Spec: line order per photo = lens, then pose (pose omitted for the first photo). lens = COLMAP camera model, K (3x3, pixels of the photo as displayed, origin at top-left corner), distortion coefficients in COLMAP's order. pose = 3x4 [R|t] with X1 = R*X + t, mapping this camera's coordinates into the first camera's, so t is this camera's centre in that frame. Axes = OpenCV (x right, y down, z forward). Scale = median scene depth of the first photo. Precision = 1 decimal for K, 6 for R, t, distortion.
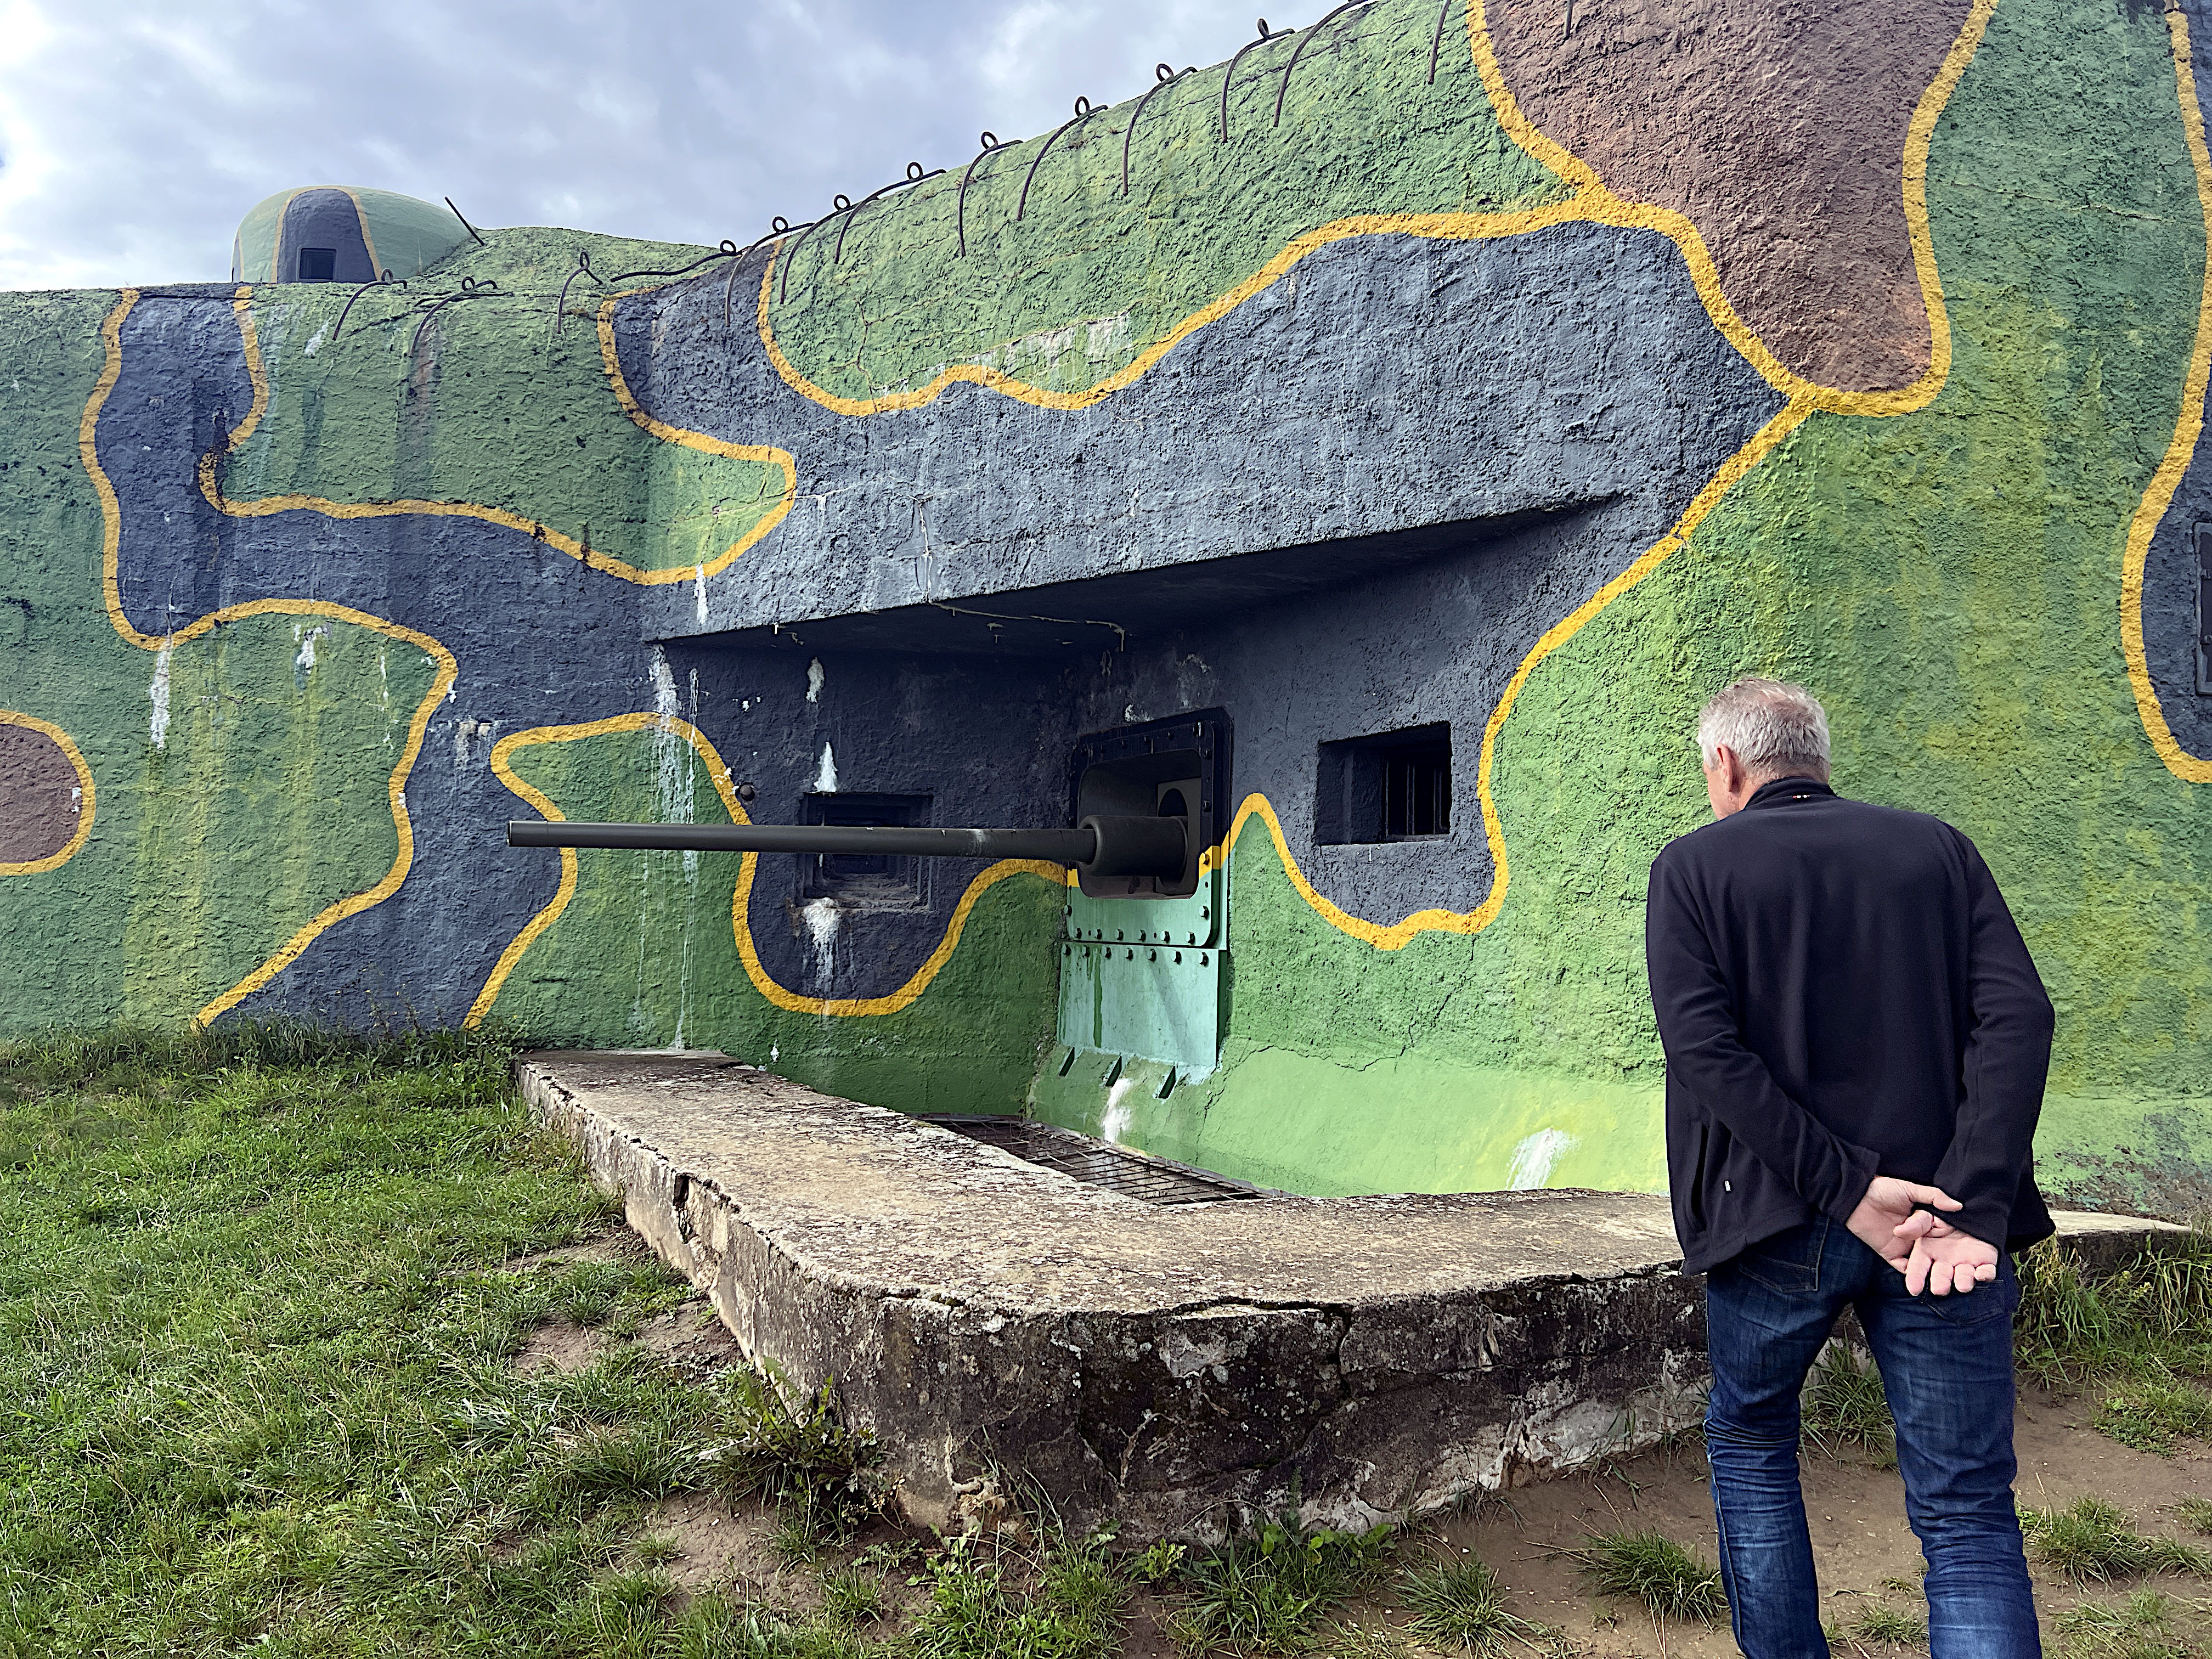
lens RADIAL K [[1654.4, 0, 1097.3], [0, 1654.4, 831.6], [0, 0, 1]] dist [0.032760, -0.030377]
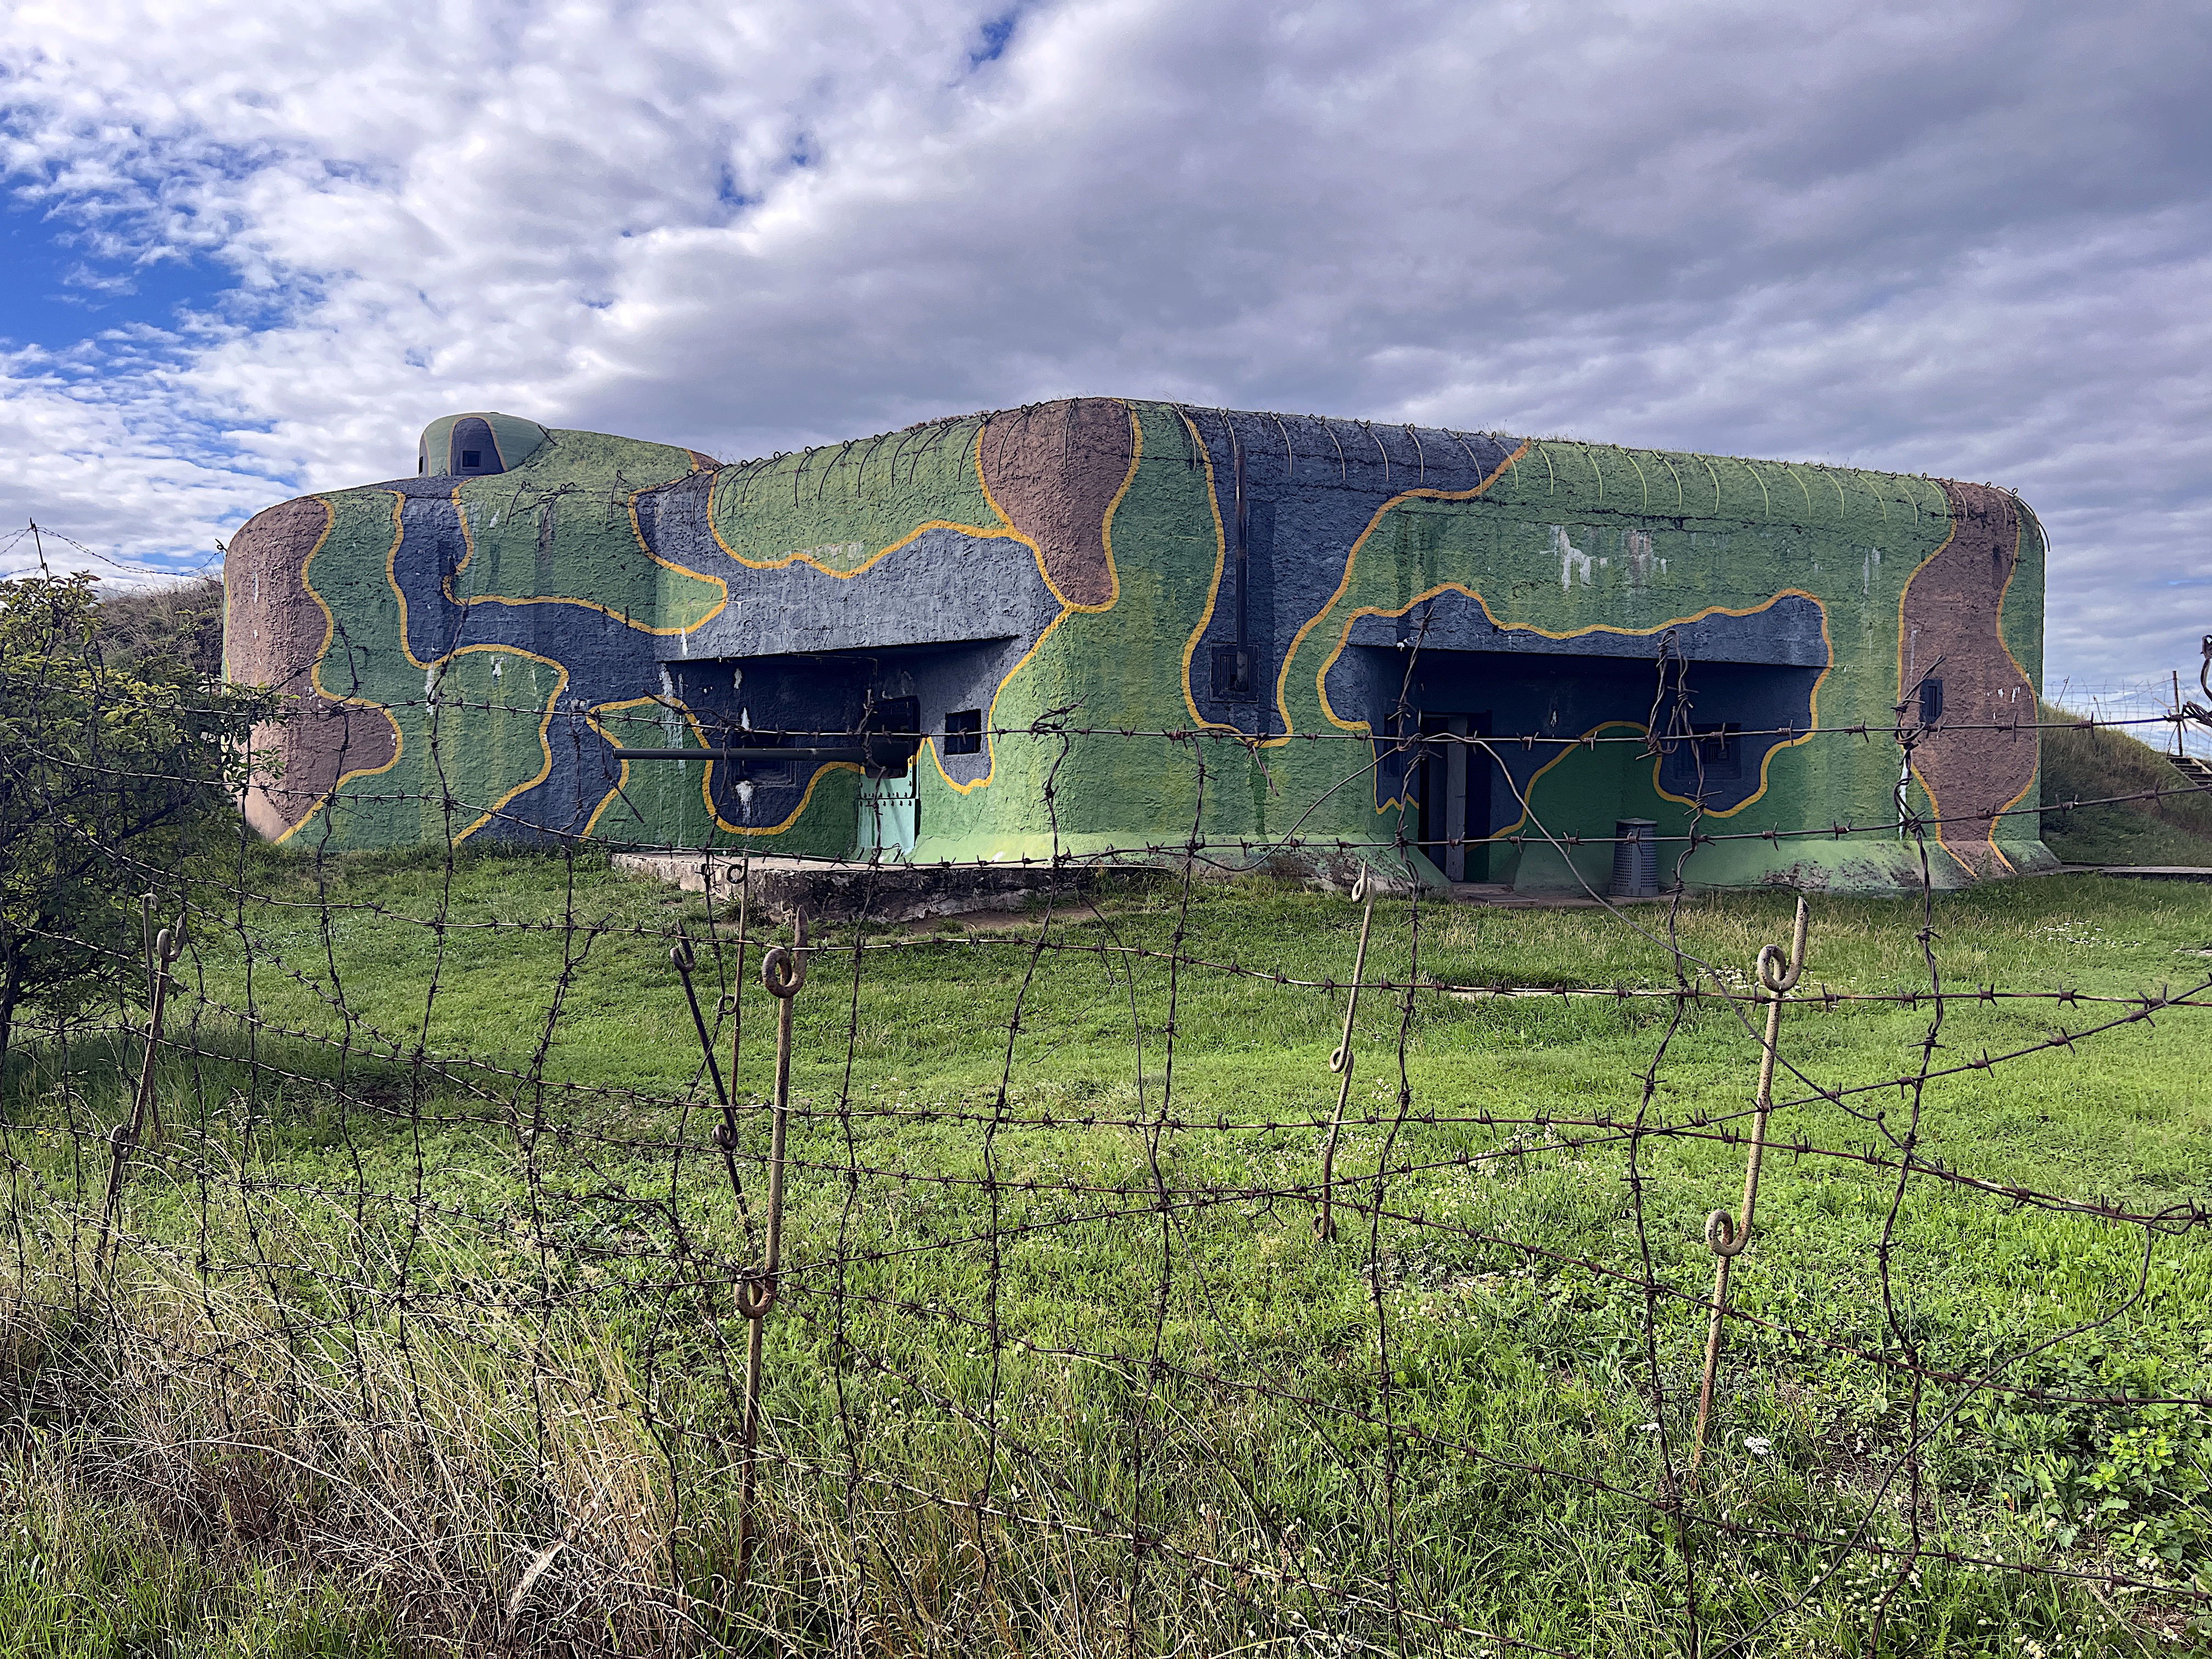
lens RADIAL K [[1654.4, 0, 1122.3], [0, 1654.4, 850.0], [0, 0, 1]] dist [0.032760, -0.030377]
pose [[0.997842, -0.017225, 0.063356, 0.191127], [0.012541, 0.997209, 0.073596, -0.023254], [-0.064447, -0.072643, 0.995274, -1.216495]]
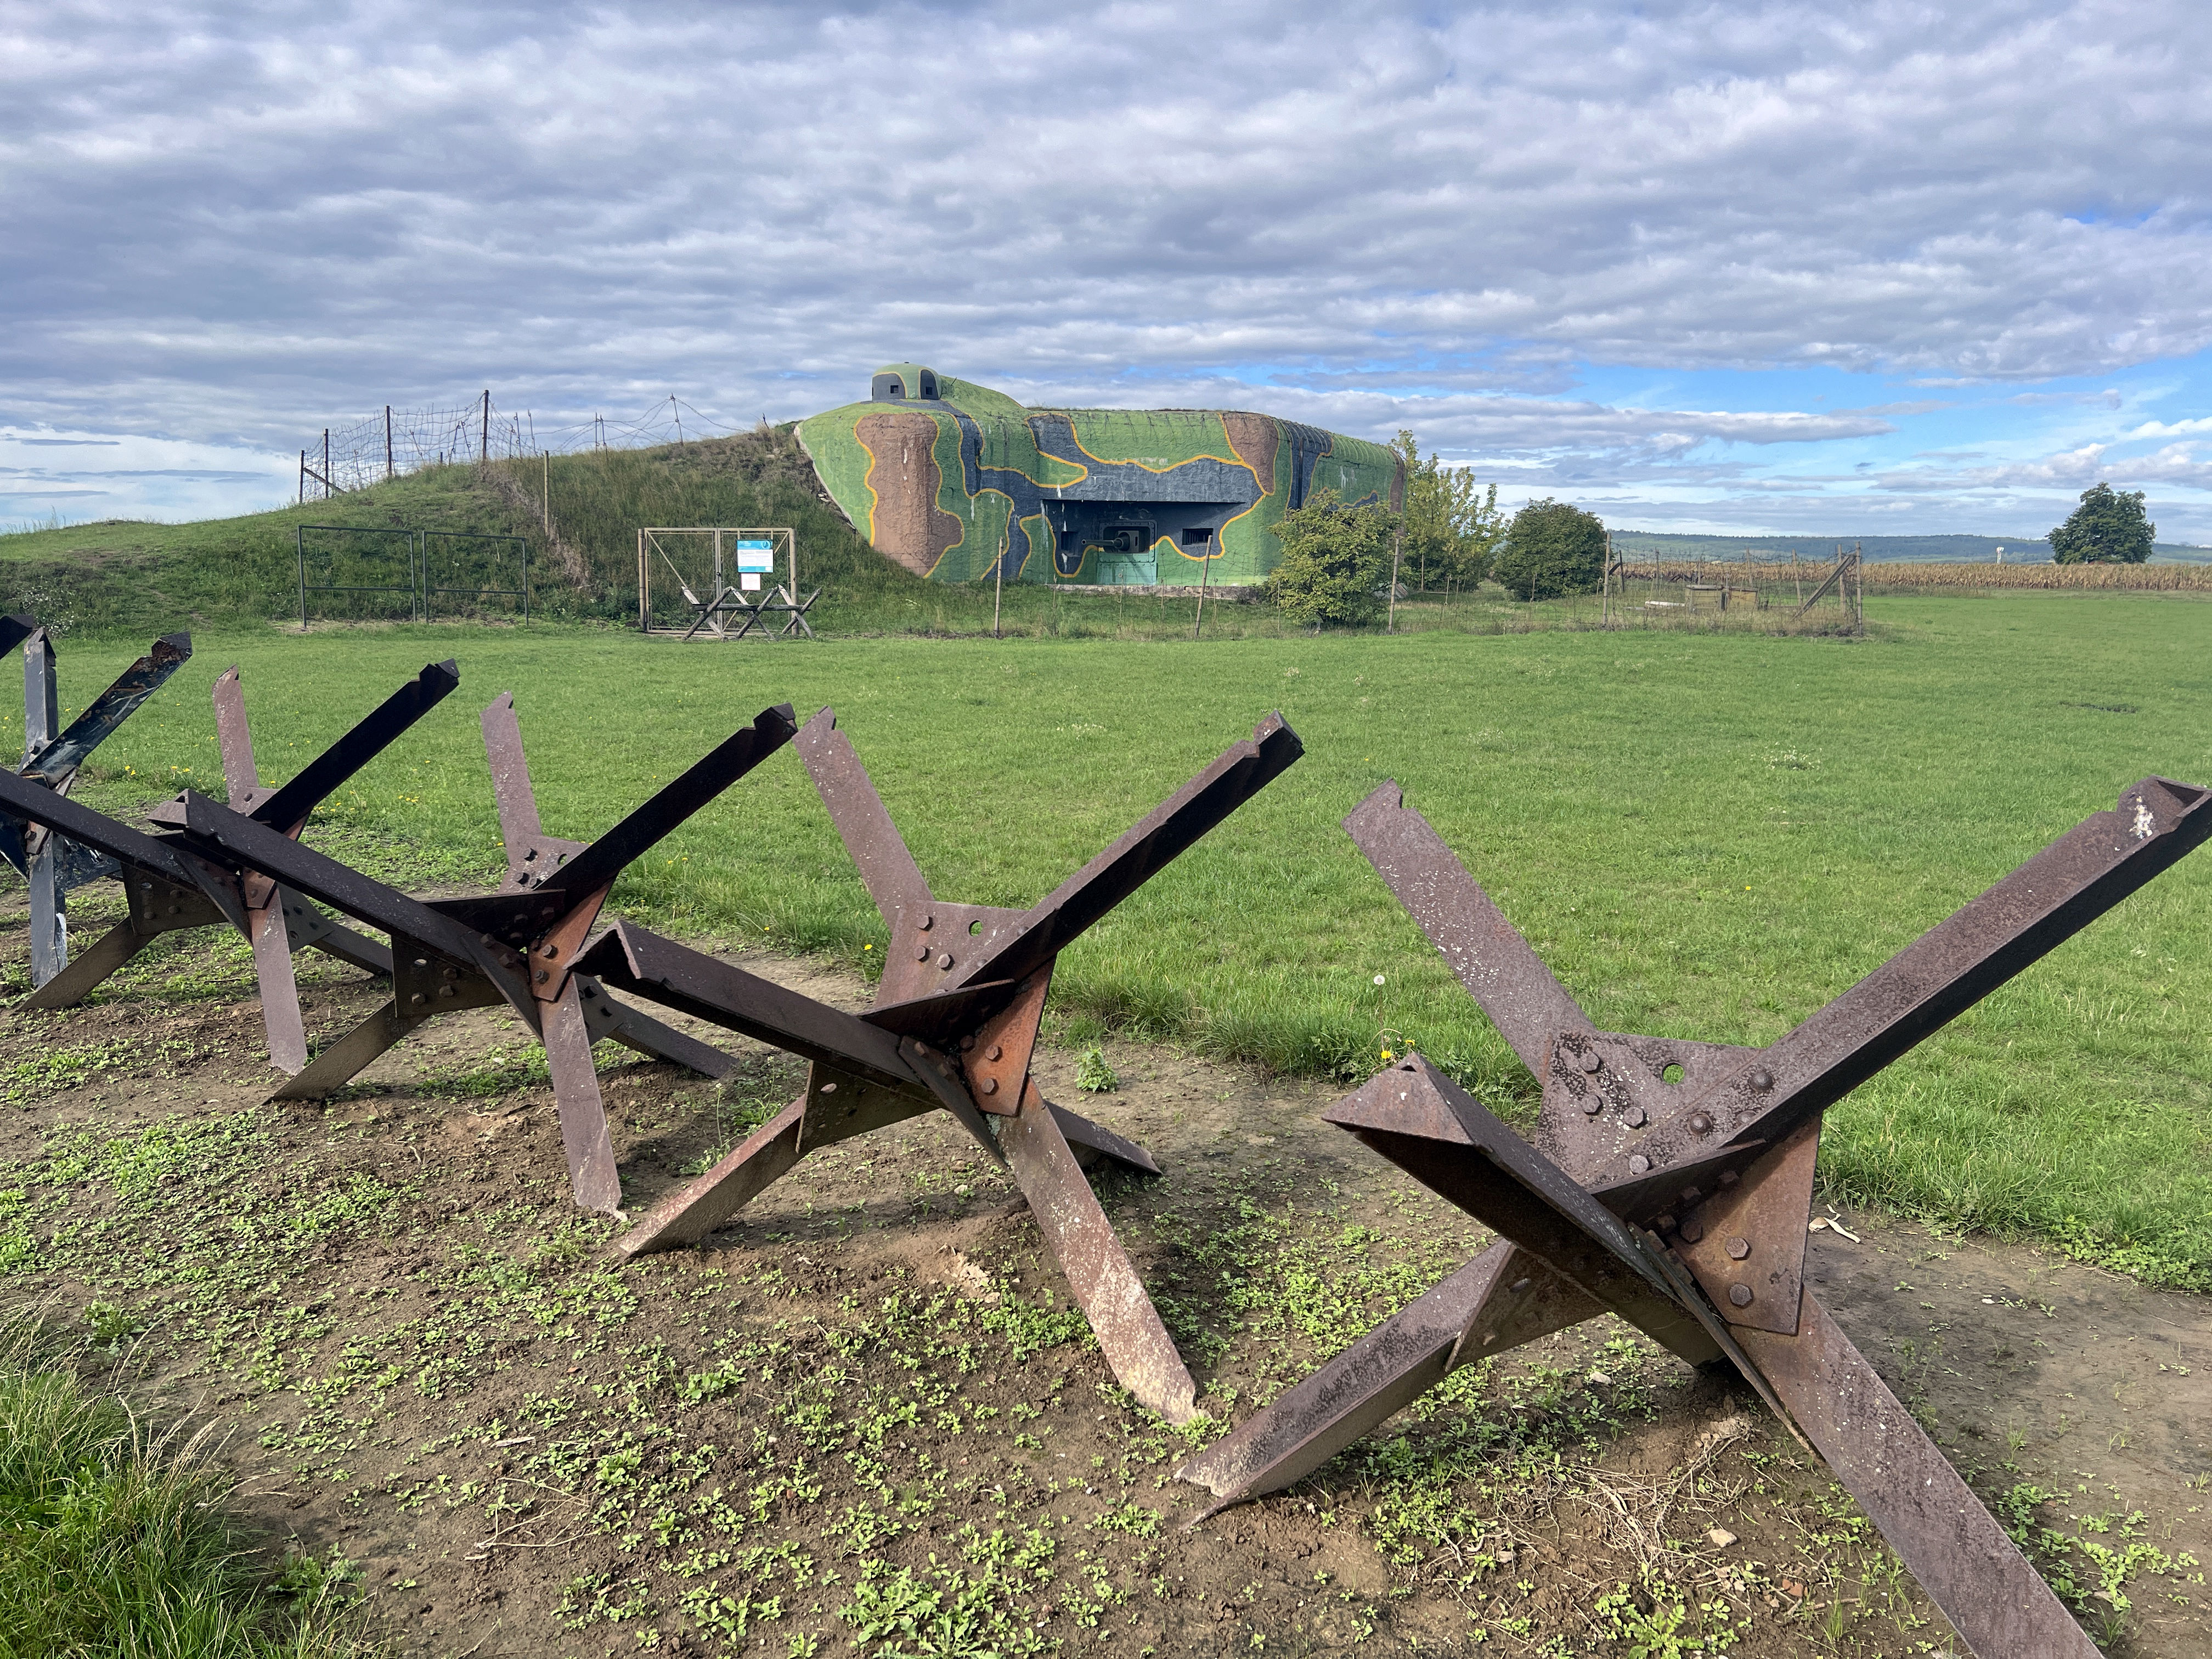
lens RADIAL K [[1654.4, 0, 1108.6], [0, 1654.4, 838.9], [0, 0, 1]] dist [0.032760, -0.030377]
pose [[0.686415, -0.120421, 0.717170, -3.828934], [-0.027887, 0.981110, 0.191431, -0.074639], [-0.726675, -0.151401, 0.670091, -2.604429]]
